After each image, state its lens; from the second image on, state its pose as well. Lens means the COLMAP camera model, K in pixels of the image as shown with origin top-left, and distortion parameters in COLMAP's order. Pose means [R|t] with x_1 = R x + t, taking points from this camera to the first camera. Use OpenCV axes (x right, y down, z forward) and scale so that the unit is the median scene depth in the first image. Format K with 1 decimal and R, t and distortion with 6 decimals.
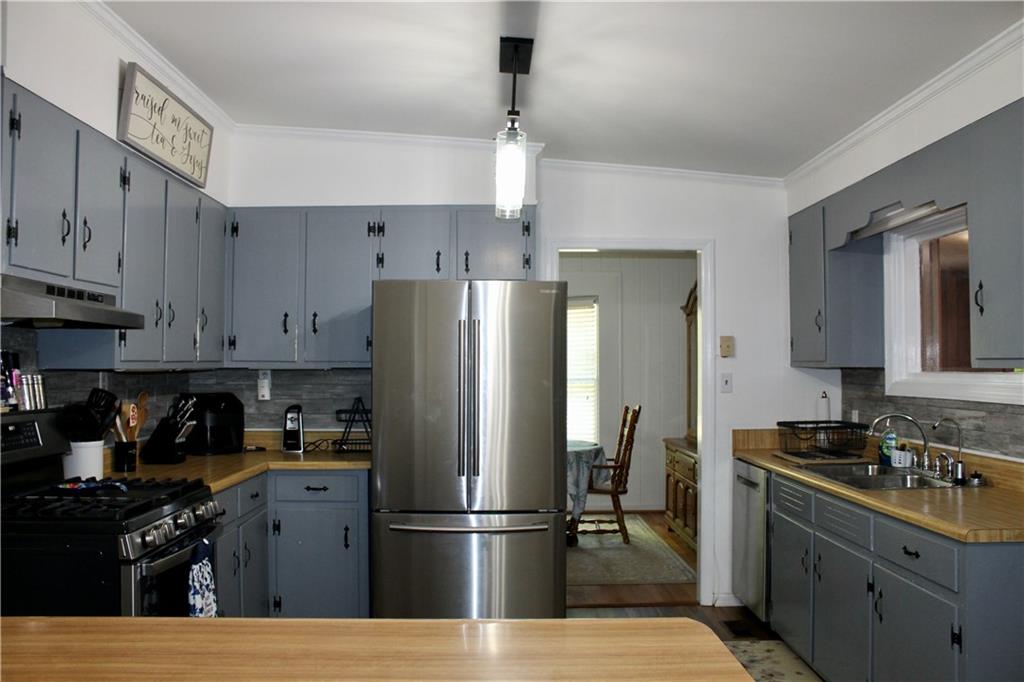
lens RADIAL K [[853.4, 0, 512.0], [0, 853.4, 341.0], [0, 0, 1]] dist [-0.118988, 0.006286]
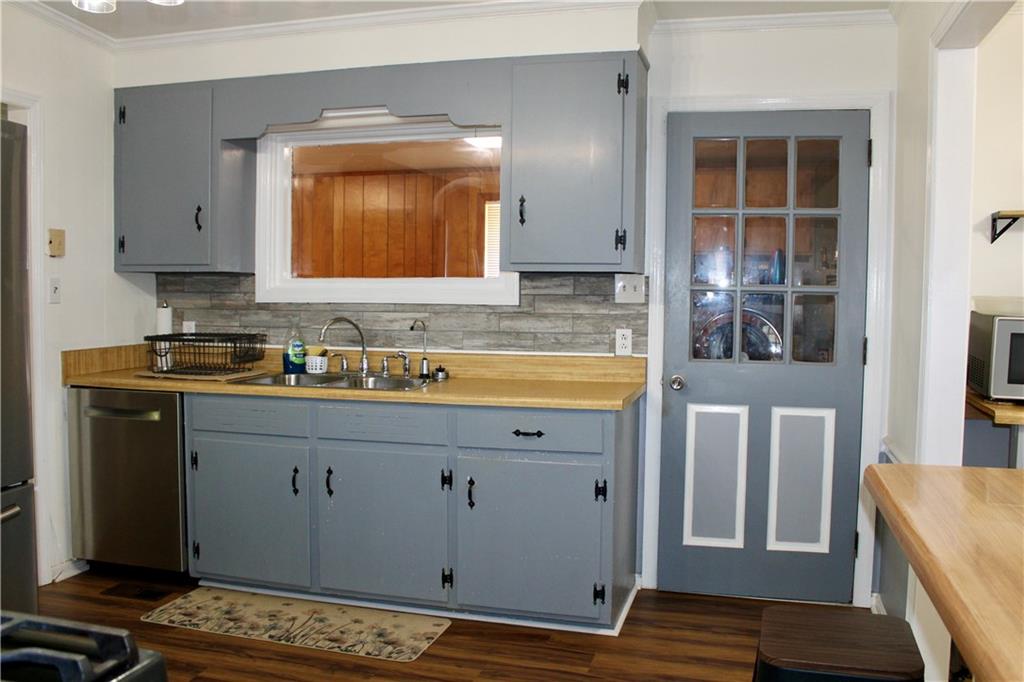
lens RADIAL K [[920.6, 0, 474.3], [0, 920.6, 340.3], [0, 0, 1]] dist [-0.148715, 0.156307]
pose [[0.302832, -0.049142, 0.951776, -0.502700], [-0.034083, 0.997472, 0.062346, 0.037865], [-0.952434, -0.051319, 0.300392, 0.486924]]
